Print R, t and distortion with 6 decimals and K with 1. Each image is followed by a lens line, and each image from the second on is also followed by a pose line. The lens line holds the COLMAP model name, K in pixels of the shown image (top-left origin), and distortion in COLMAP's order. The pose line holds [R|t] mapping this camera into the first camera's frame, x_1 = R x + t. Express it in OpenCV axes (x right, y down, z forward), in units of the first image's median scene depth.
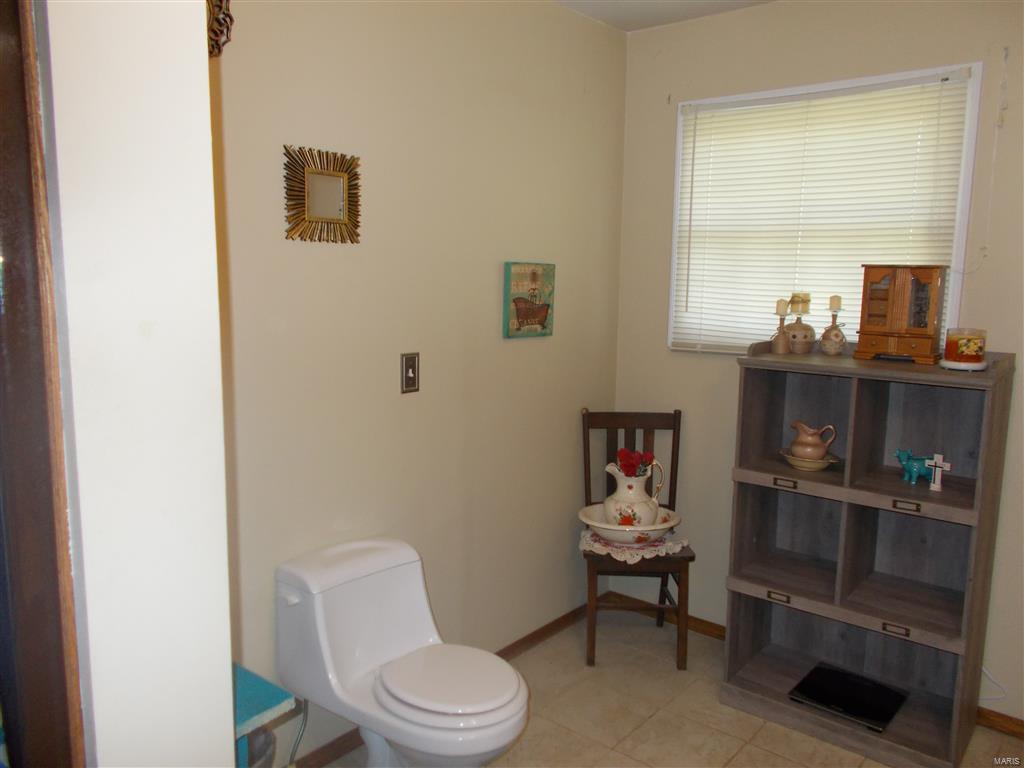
lens RADIAL K [[784.3, 0, 511.8], [0, 784.3, 383.1], [0, 0, 1]] dist [0.015211, -0.013902]
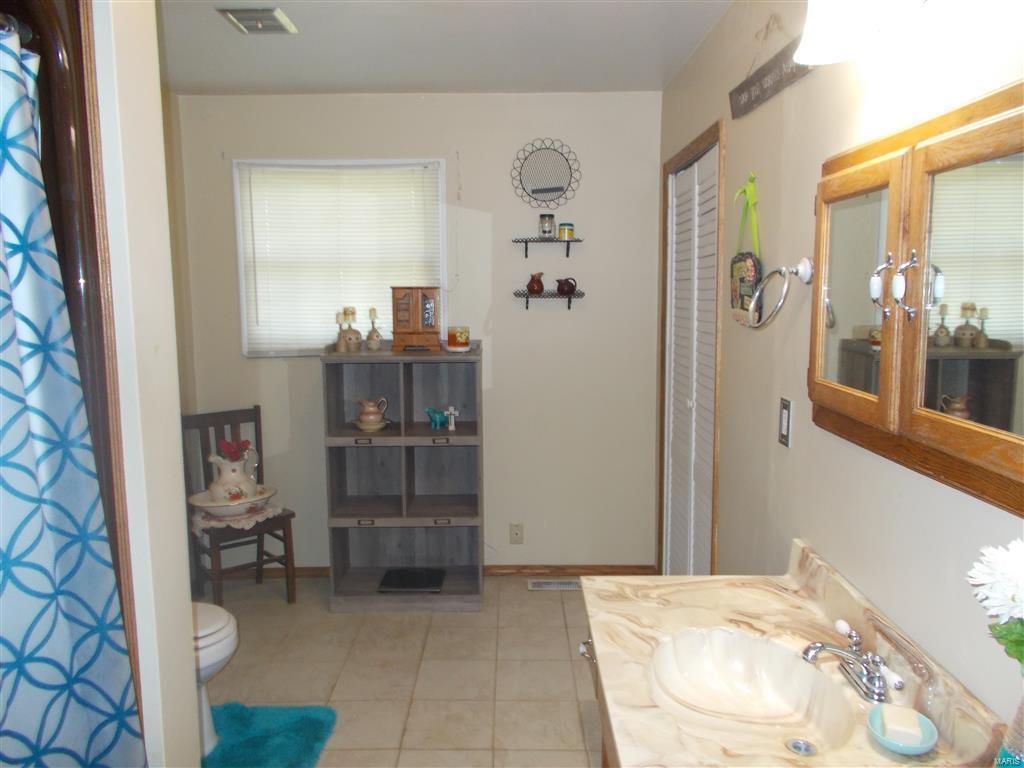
lens RADIAL K [[784.3, 0, 512.8], [0, 784.3, 382.9], [0, 0, 1]] dist [0.015211, -0.013902]
pose [[0.767586, -0.103650, 0.632510, -0.307744], [0.110064, 0.993494, 0.029235, 0.009636], [-0.631425, 0.047177, 0.774001, -0.258287]]
